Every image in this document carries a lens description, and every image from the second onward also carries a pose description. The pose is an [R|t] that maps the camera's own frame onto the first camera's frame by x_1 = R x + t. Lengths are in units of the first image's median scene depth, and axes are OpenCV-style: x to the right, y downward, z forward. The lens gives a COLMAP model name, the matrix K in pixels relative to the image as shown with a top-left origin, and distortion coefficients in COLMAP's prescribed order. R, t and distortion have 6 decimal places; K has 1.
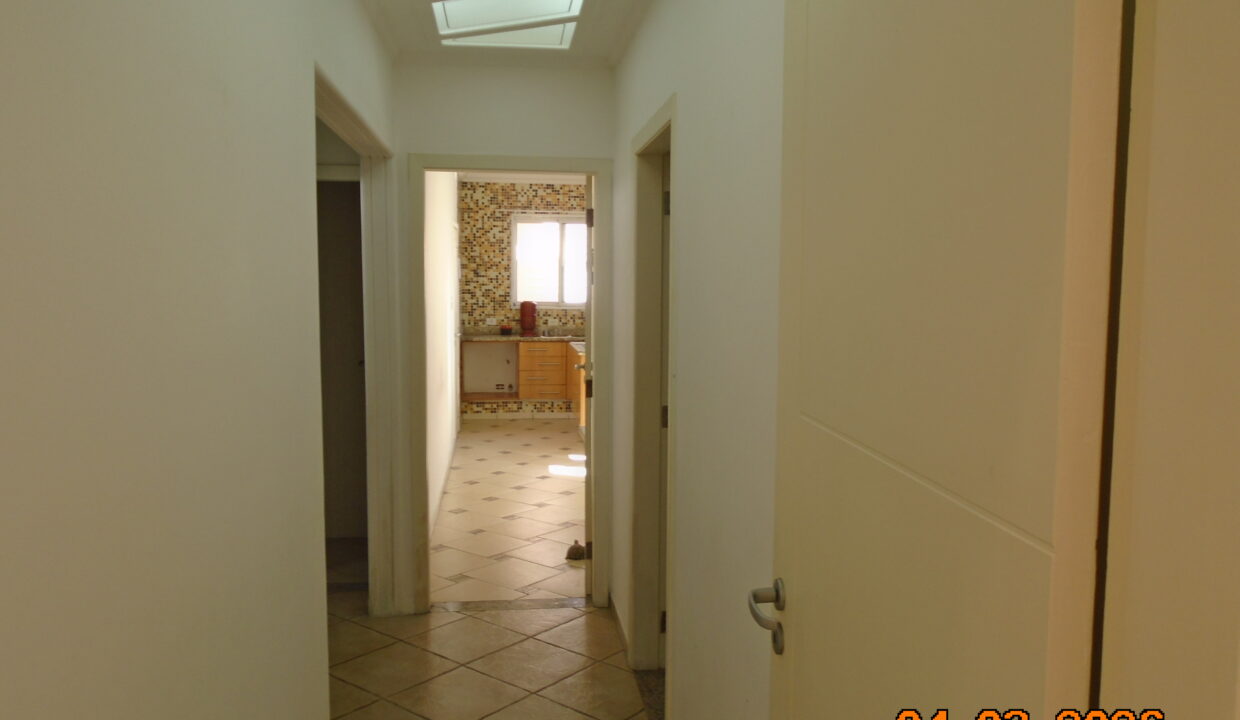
lens RADIAL K [[942.5, 0, 620.0], [0, 942.5, 360.0], [0, 0, 1]] dist [-0.037453, 0.002720]
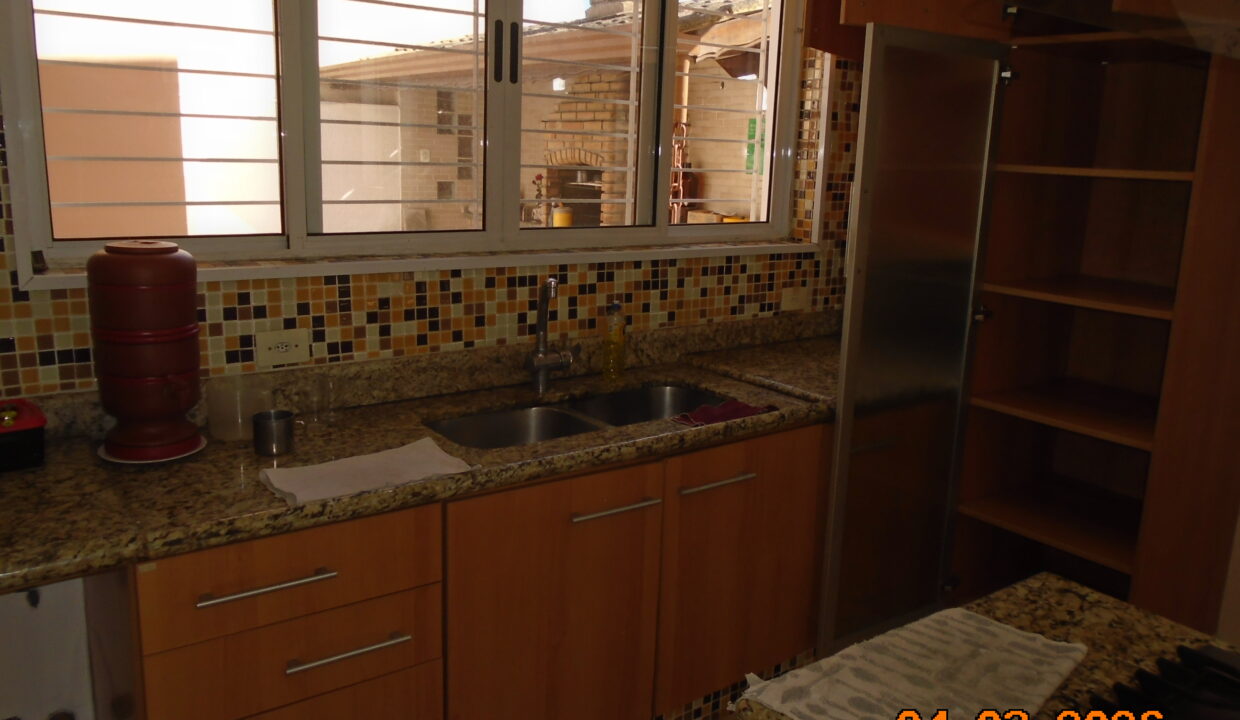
lens RADIAL K [[942.5, 0, 620.0], [0, 942.5, 360.0], [0, 0, 1]] dist [-0.037453, 0.002720]
pose [[0.872261, -0.080925, 0.482298, -0.103169], [0.013369, 0.989791, 0.141900, -0.063427], [-0.488857, -0.117327, 0.864438, 0.801837]]
